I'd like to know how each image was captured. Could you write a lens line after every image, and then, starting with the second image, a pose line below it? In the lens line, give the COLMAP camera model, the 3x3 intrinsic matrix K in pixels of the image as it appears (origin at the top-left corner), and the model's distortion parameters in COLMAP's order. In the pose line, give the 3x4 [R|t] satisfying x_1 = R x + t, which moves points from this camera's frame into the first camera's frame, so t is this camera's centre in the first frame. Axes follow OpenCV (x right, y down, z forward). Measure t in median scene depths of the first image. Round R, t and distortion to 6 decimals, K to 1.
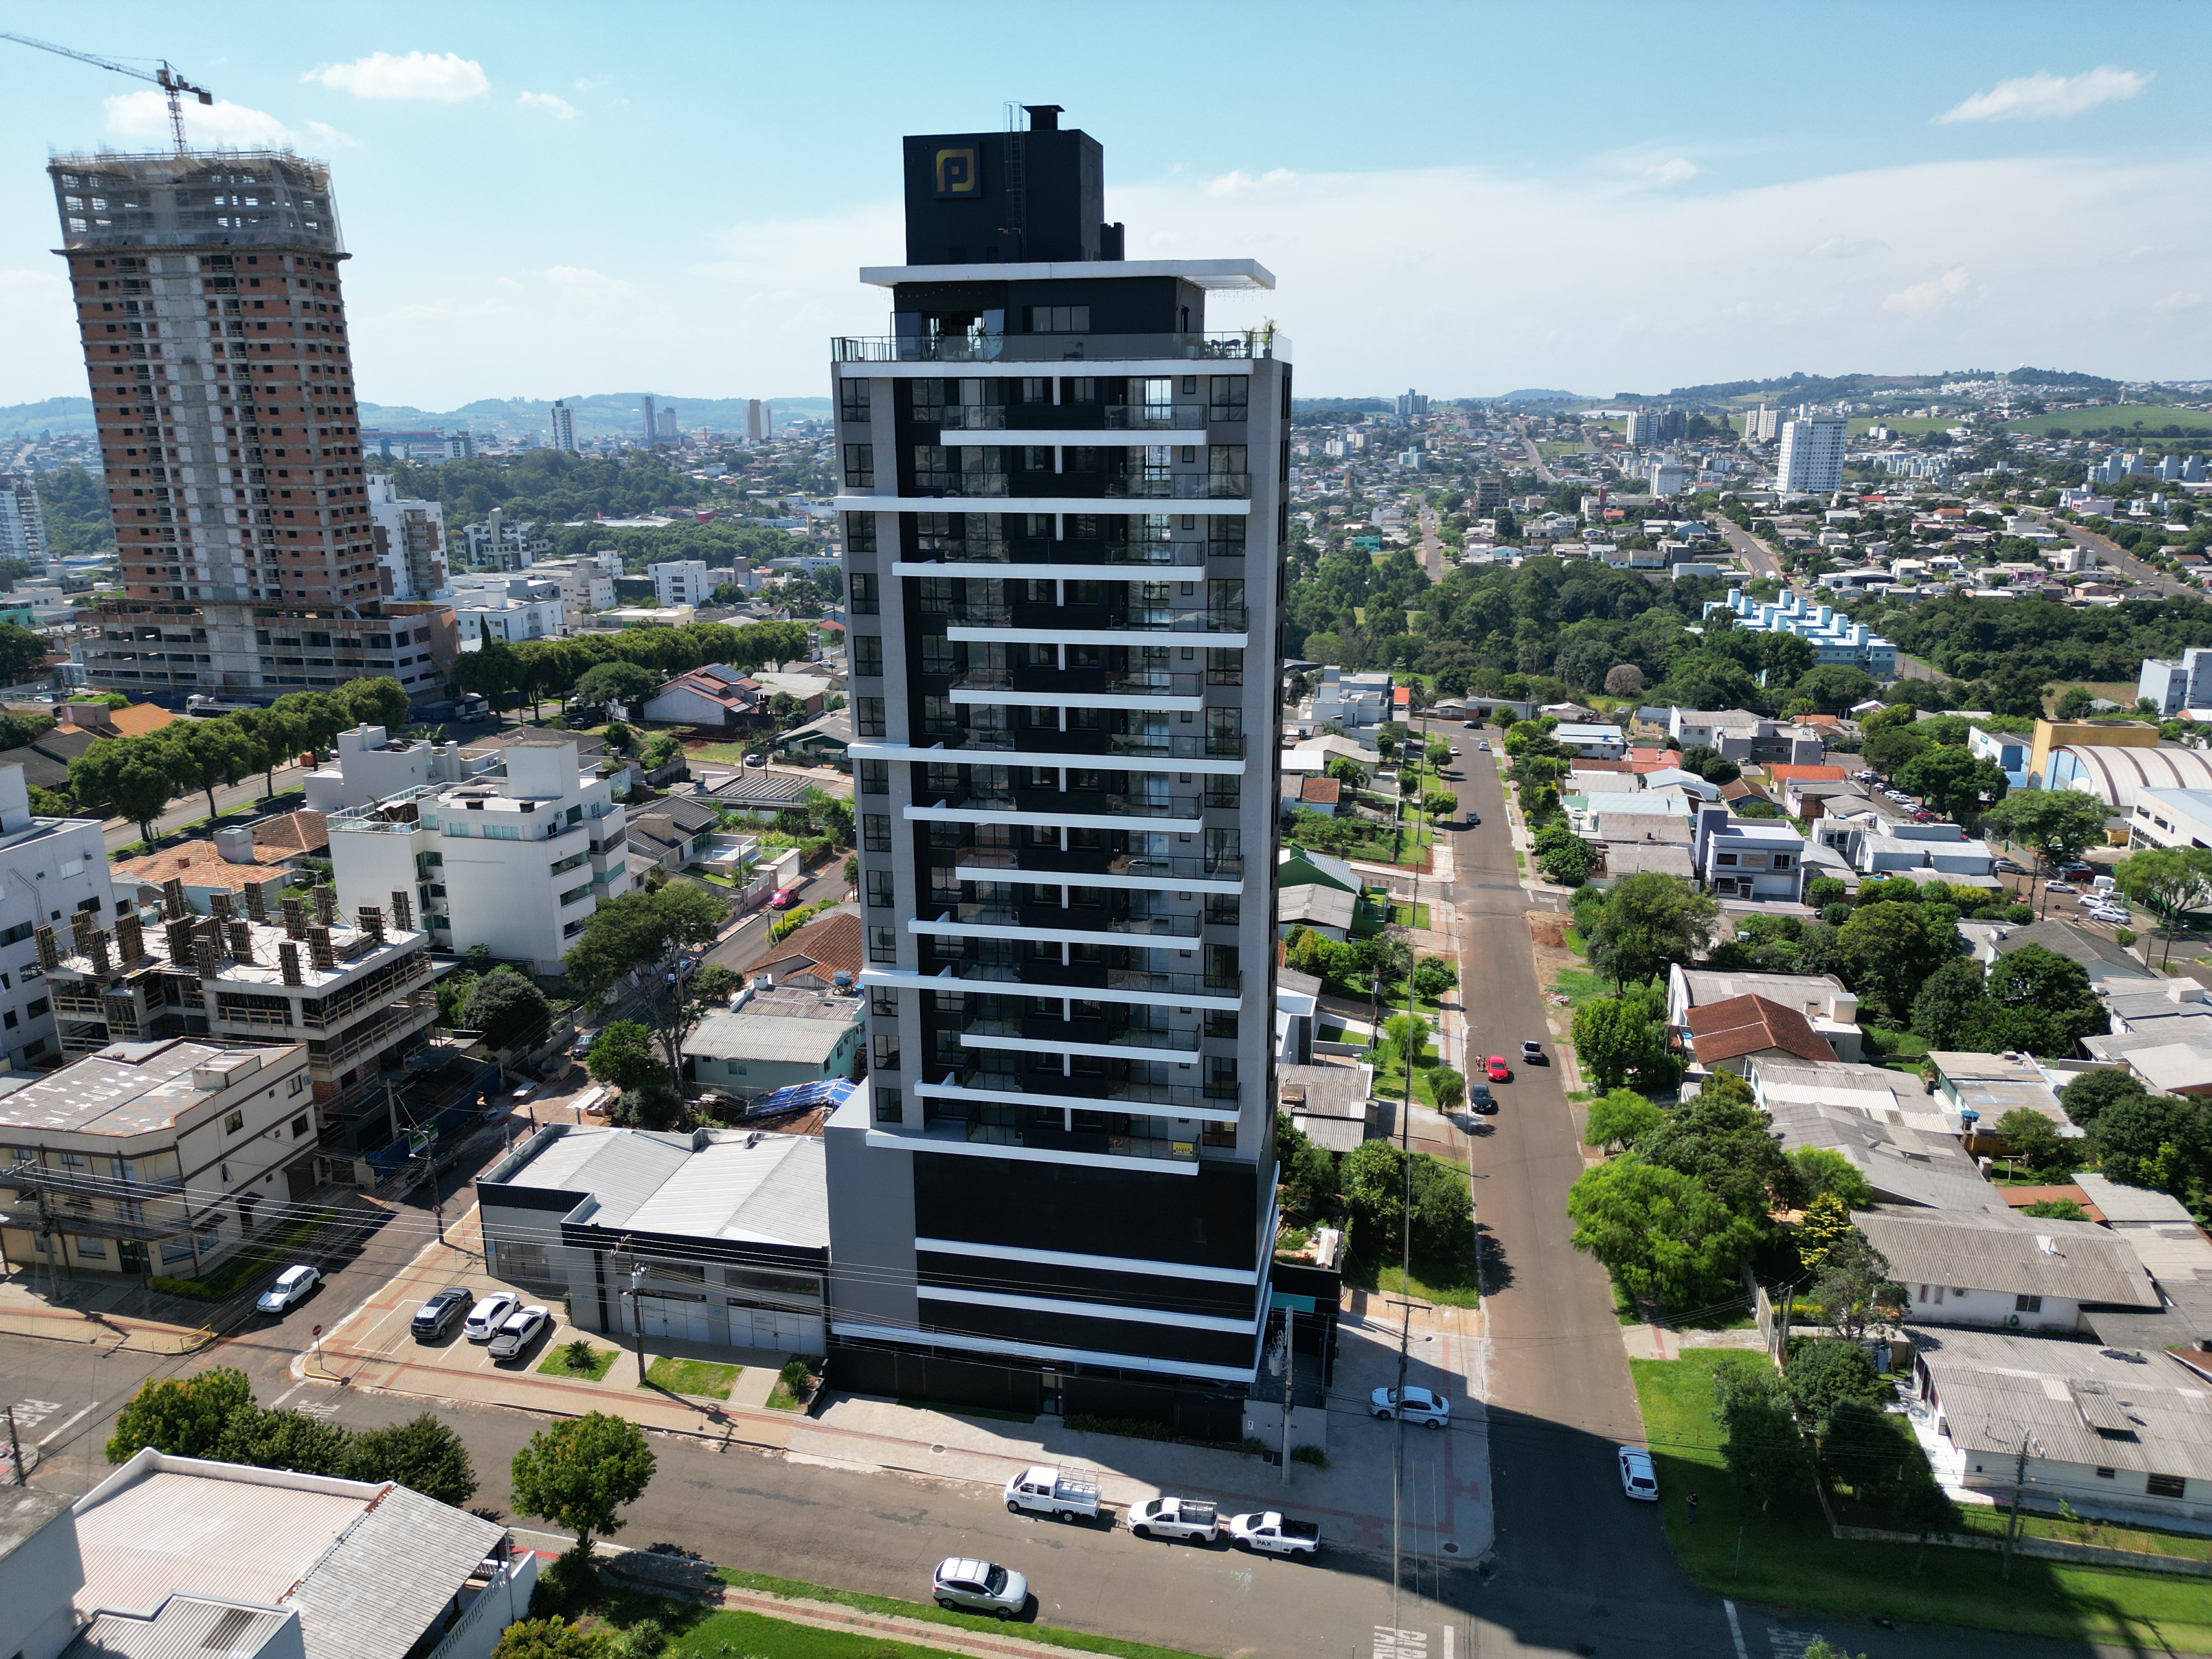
lens RADIAL K [[1521.5, 0, 1104.2], [0, 1521.5, 836.2], [0, 0, 1]] dist [0.006571, -0.010523]
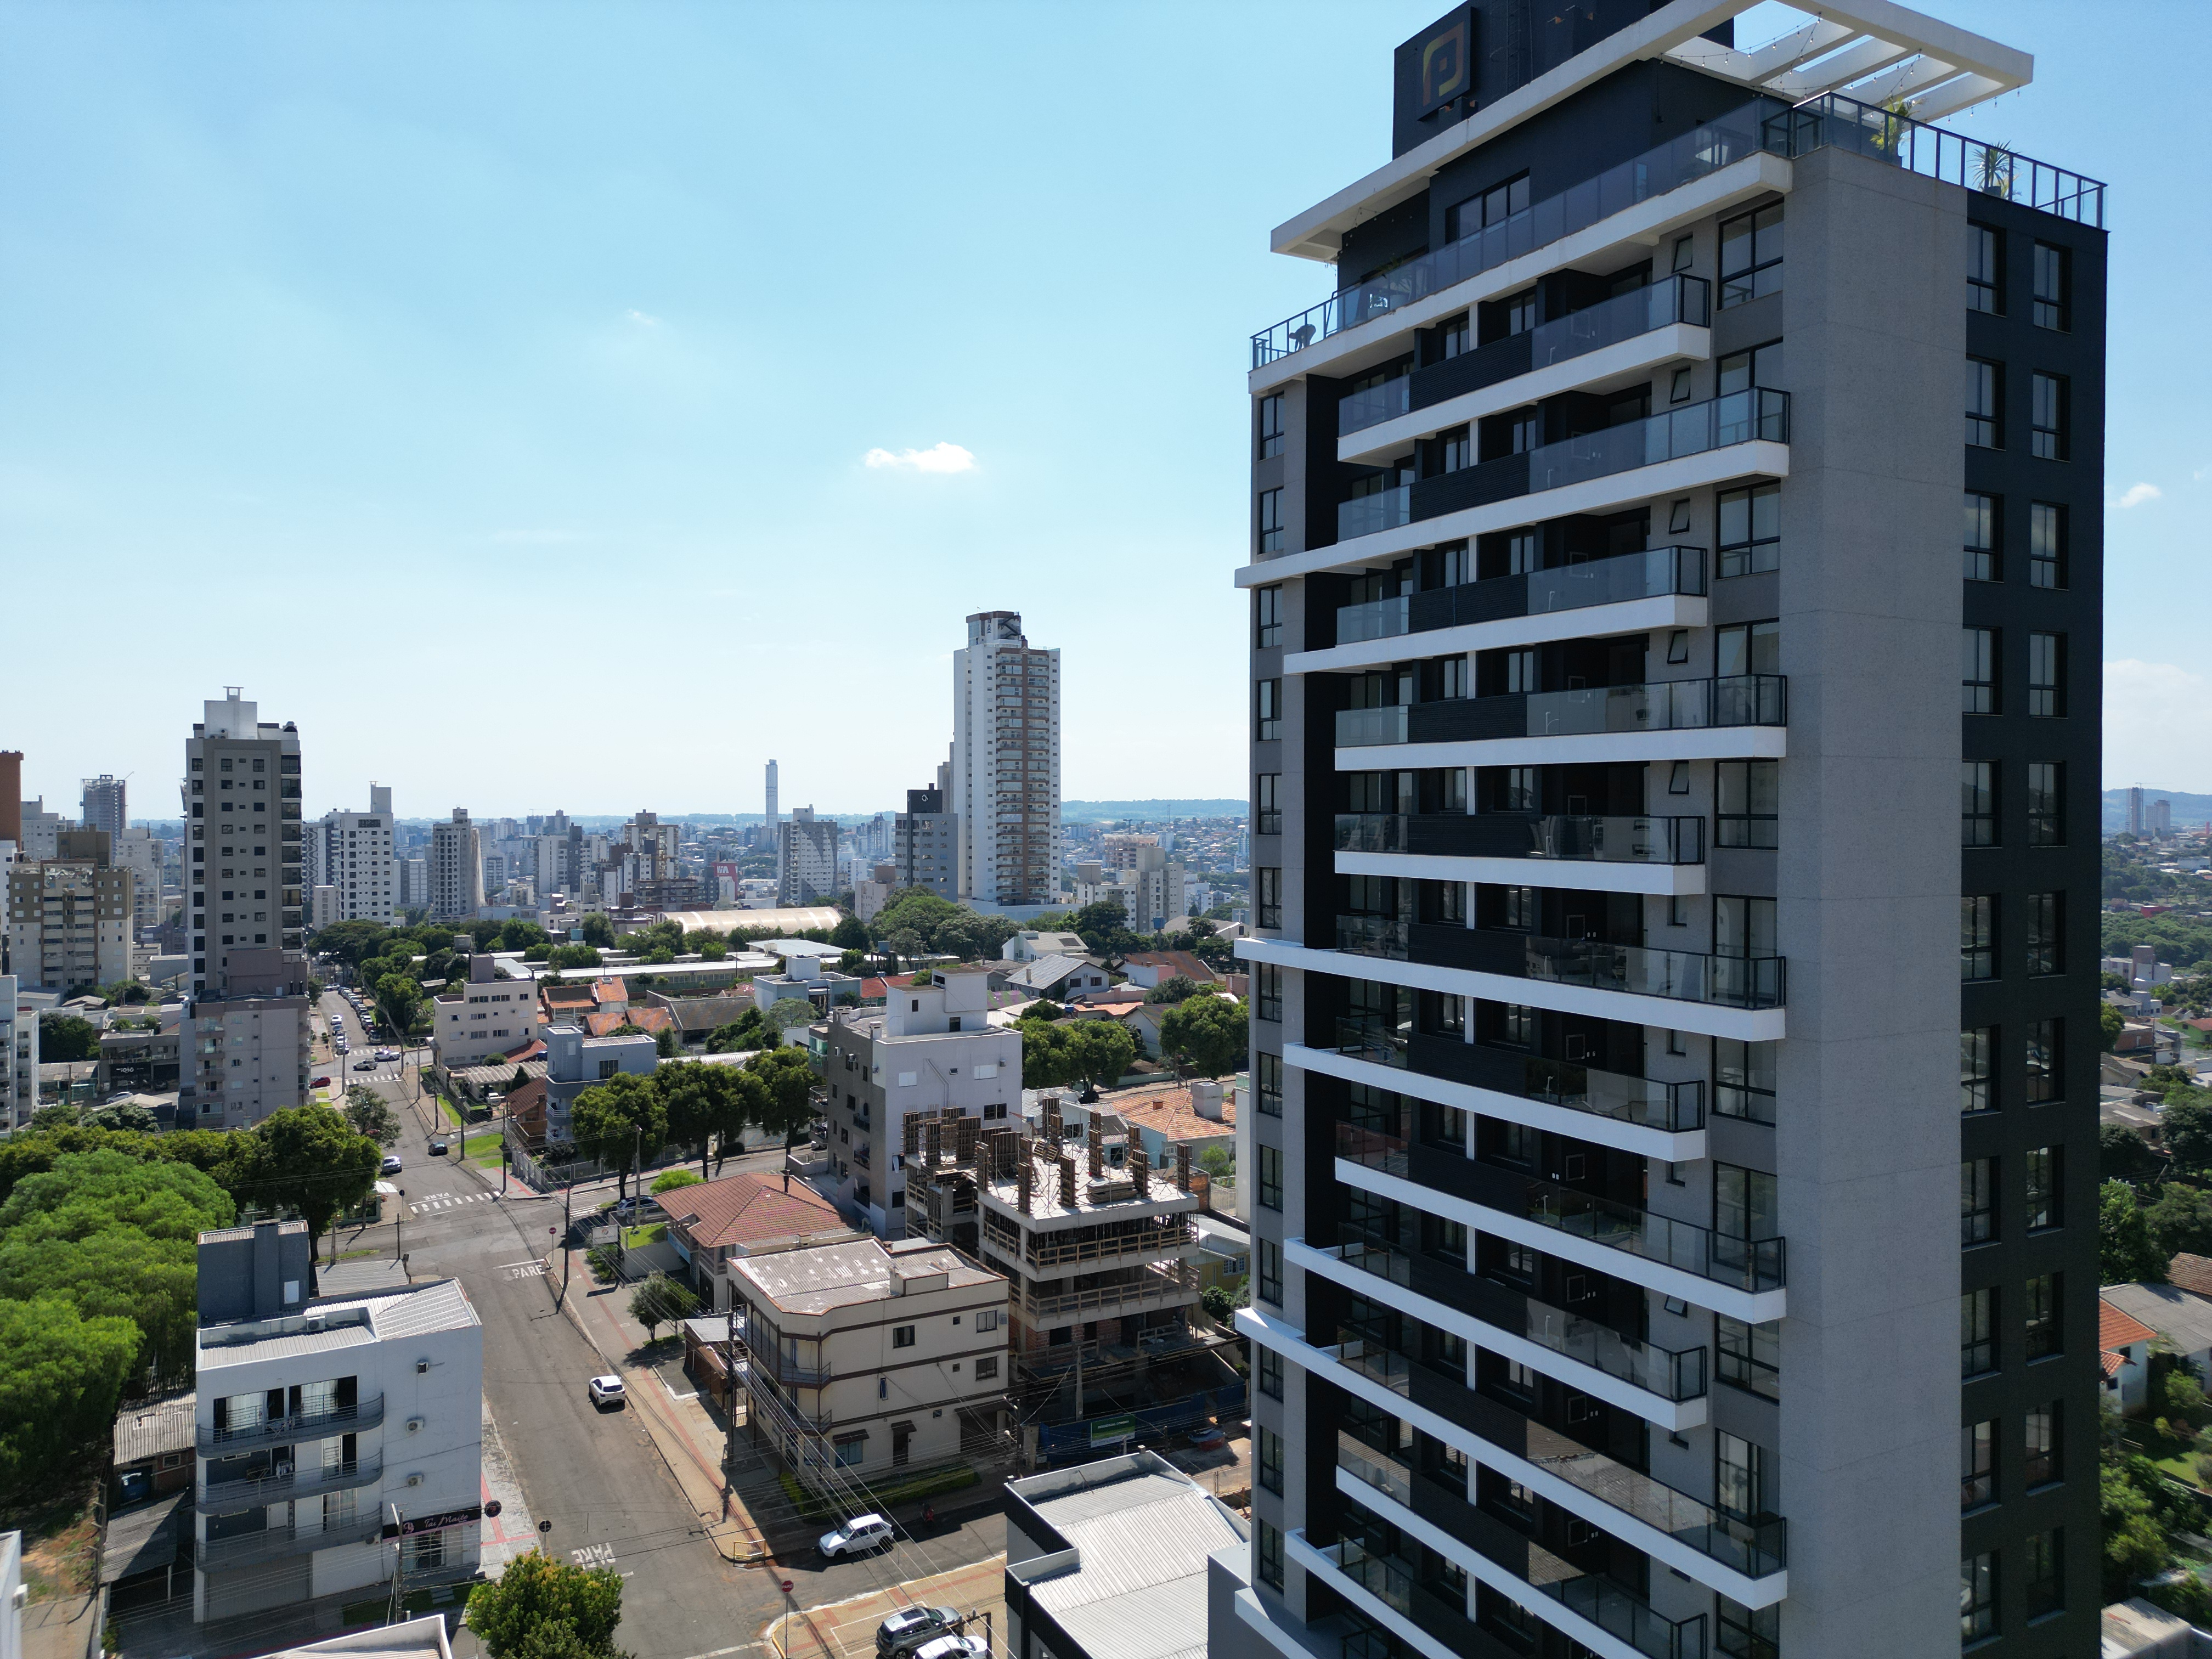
lens RADIAL K [[1521.5, 0, 1106.1], [0, 1521.5, 809.6], [0, 0, 1]] dist [0.006571, -0.010523]
pose [[0.648055, 0.006337, -0.761567, 0.238803], [-0.205869, 0.964197, -0.167161, 0.006064], [0.733242, 0.265112, 0.626157, 0.445116]]
